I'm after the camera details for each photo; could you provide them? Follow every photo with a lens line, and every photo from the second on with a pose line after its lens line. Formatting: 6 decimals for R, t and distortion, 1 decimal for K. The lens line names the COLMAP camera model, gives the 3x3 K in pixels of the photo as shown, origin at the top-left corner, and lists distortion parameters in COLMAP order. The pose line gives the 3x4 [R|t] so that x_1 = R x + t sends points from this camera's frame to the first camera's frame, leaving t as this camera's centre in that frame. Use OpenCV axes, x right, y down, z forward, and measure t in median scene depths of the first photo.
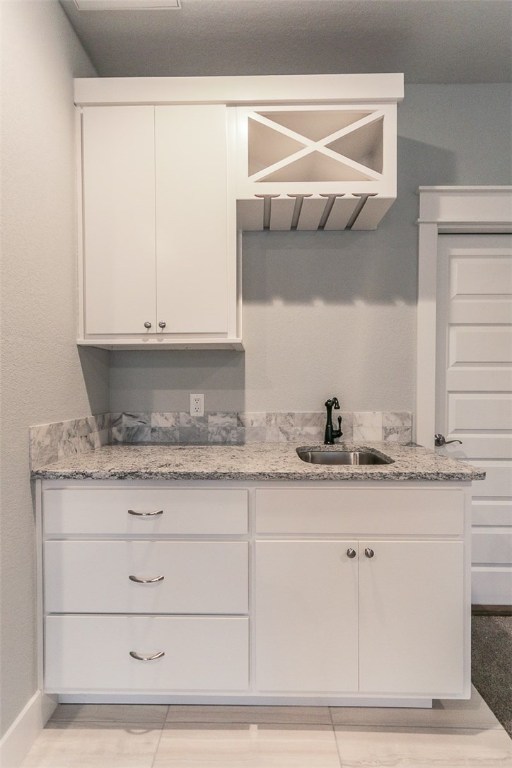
lens RADIAL K [[358.7, 0, 256.0], [0, 358.7, 384.0], [0, 0, 1]] dist [0.005256, 0.000158]
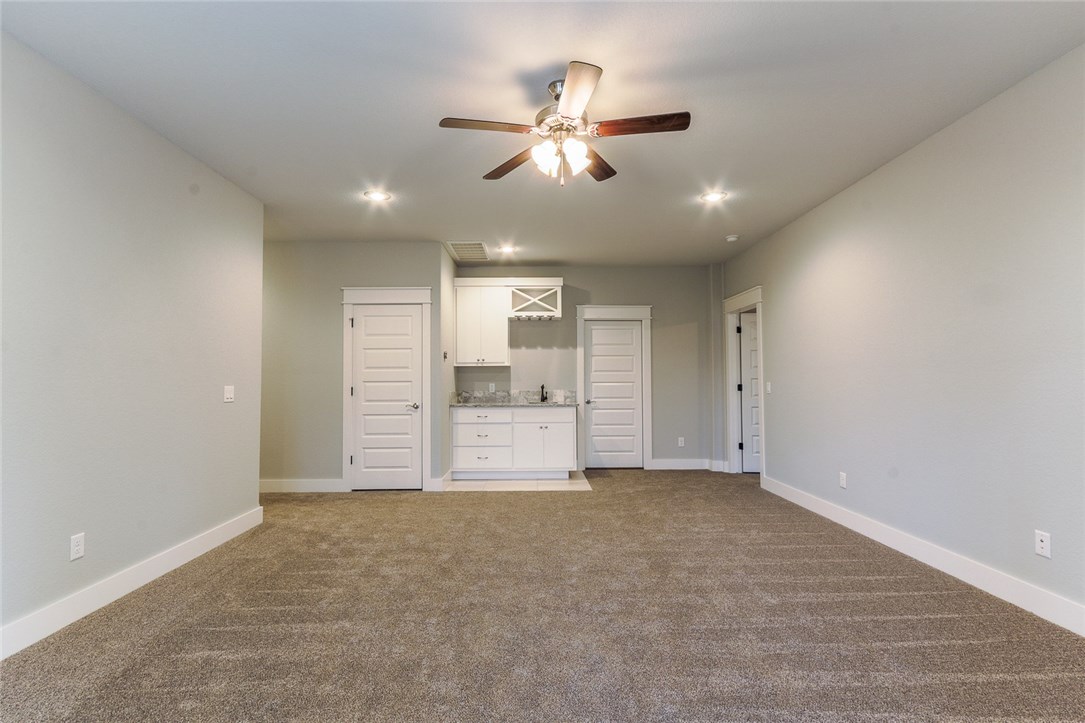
lens RADIAL K [[506.7, 0, 534.9], [0, 506.7, 360.4], [0, 0, 1]] dist [0.005256, 0.000158]
pose [[0.999715, -0.001638, 0.023811, 0.057461], [0.002564, 0.999238, -0.038934, 0.004722], [-0.023730, 0.038984, 0.998958, -2.700014]]
